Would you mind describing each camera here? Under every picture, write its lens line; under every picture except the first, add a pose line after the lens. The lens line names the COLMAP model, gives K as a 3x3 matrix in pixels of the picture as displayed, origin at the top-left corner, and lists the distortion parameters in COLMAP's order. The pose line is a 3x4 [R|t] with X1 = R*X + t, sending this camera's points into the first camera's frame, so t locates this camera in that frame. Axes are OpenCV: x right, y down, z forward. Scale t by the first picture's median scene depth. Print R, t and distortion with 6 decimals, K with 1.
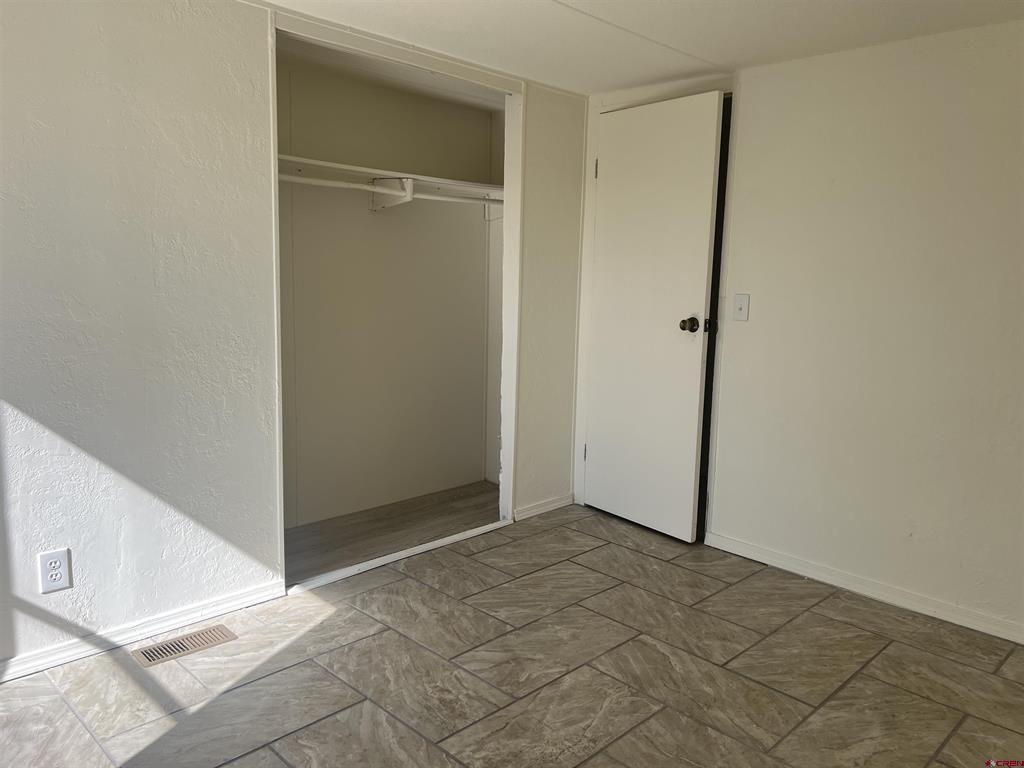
lens RADIAL K [[766.6, 0, 516.9], [0, 766.6, 385.0], [0, 0, 1]] dist [0.091076, -0.103174]
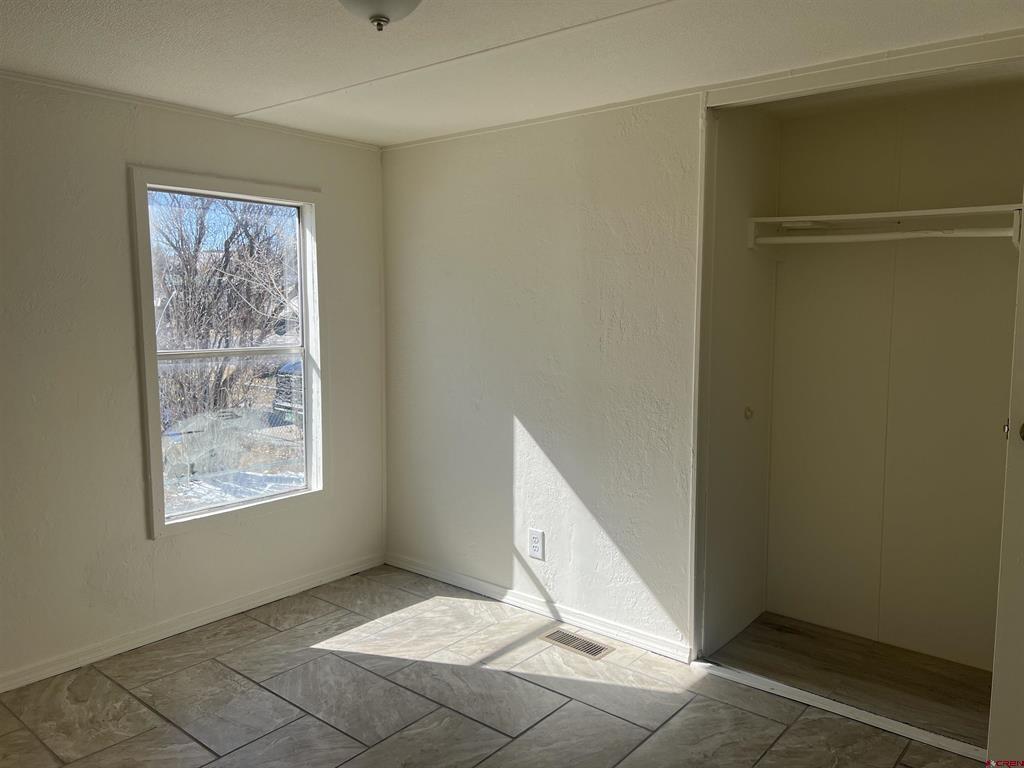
lens RADIAL K [[766.6, 0, 516.9], [0, 766.6, 385.0], [0, 0, 1]] dist [0.091076, -0.103174]
pose [[0.099863, 0.084621, -0.991396, 0.736819], [-0.152030, 0.985975, 0.068844, -0.134871], [0.983318, 0.143847, 0.111327, 0.721437]]
